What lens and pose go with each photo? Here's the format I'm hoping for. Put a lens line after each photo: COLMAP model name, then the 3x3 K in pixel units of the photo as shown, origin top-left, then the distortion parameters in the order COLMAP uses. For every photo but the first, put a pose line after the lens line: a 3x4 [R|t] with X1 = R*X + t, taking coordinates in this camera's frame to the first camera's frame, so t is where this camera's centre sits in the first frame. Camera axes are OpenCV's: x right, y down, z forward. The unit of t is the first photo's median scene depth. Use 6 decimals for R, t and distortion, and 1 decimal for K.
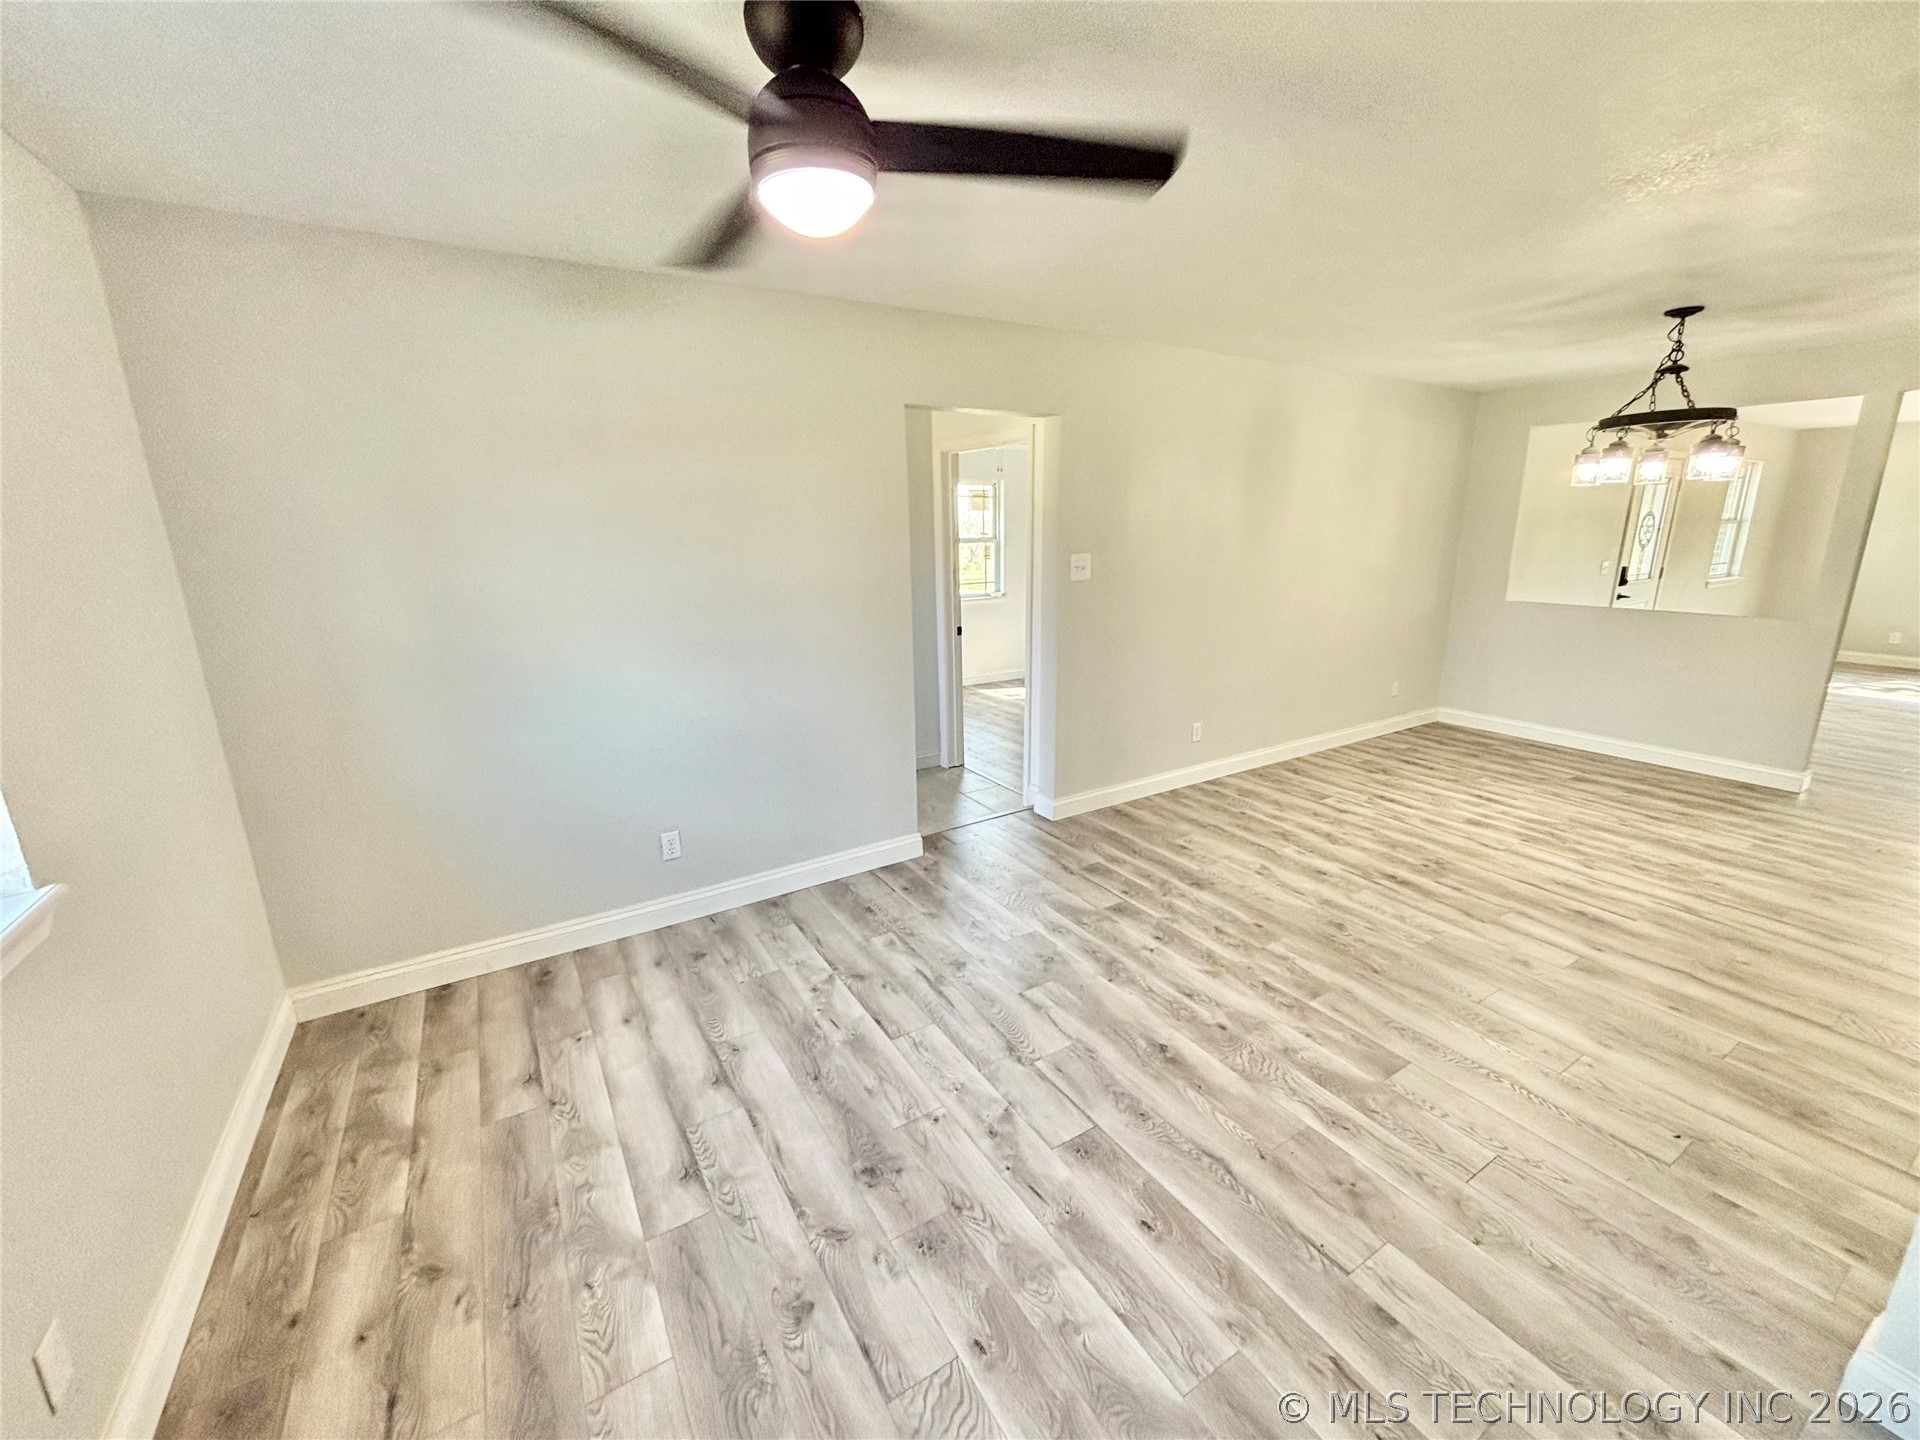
lens RADIAL K [[779.4, 0, 956.9], [0, 779.4, 711.5], [0, 0, 1]] dist [-0.021841, 0.010062]
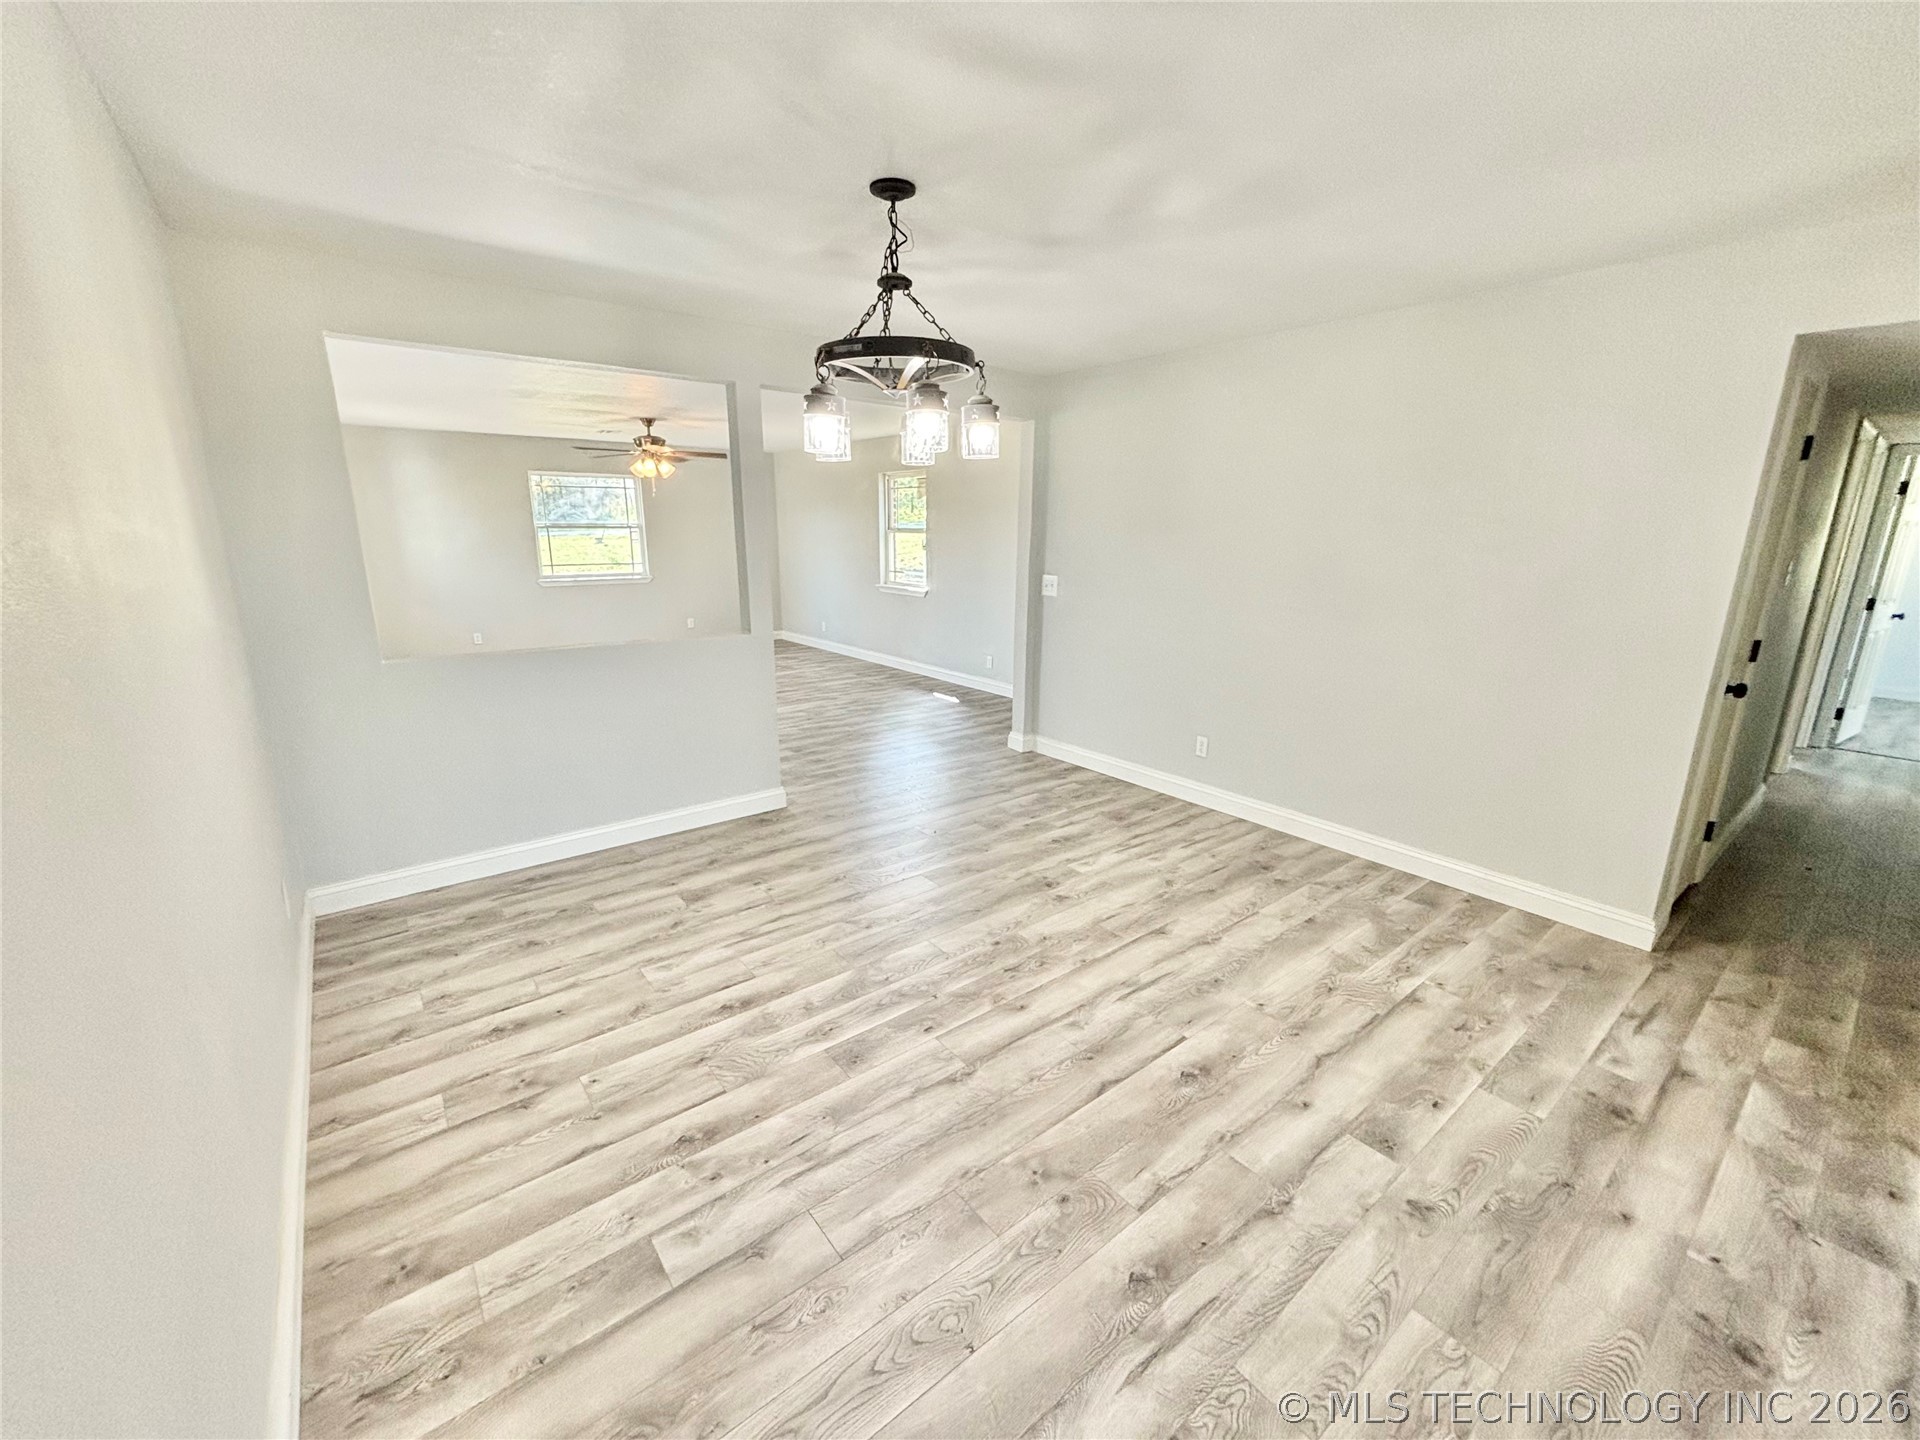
lens RADIAL K [[778.0, 0, 960.0], [0, 778.0, 720.0], [0, 0, 1]] dist [-0.005048, 0.004497]
pose [[-0.116278, -0.237559, 0.964388, 0.169412], [0.236163, 0.936514, 0.259168, -0.204786], [-0.964731, 0.257888, -0.052793, 0.860071]]
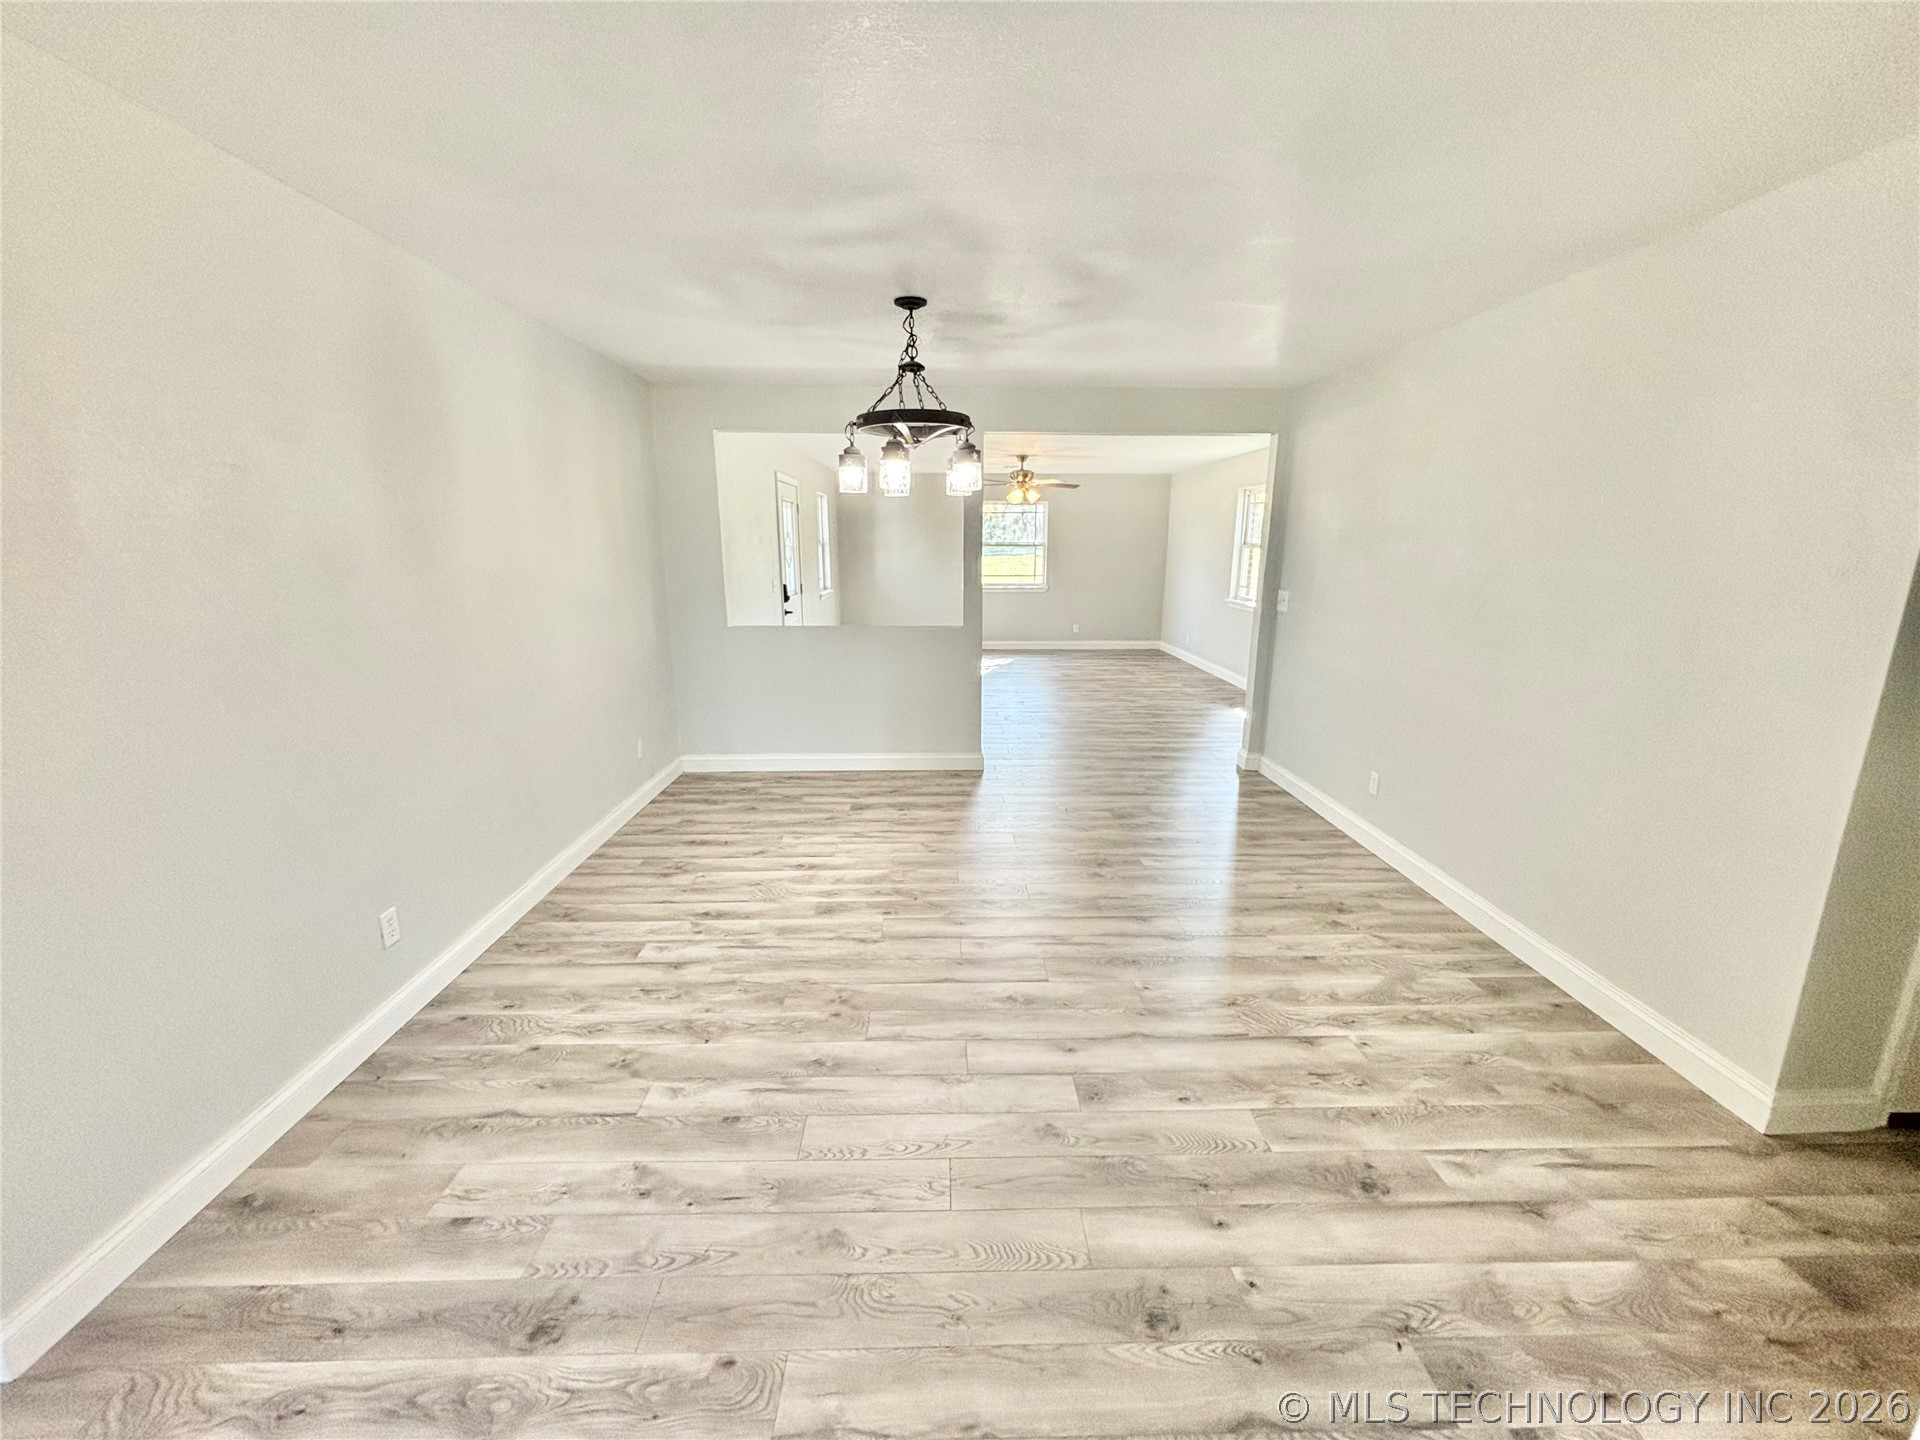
lens RADIAL K [[777.4, 0, 958.8], [0, 777.4, 710.7], [0, 0, 1]] dist [0.001358, 0.000830]
pose [[0.503263, -0.176597, 0.845896, 0.092874], [0.202602, 0.975724, 0.083164, -0.092569], [-0.840047, 0.129527, 0.526825, 0.420737]]
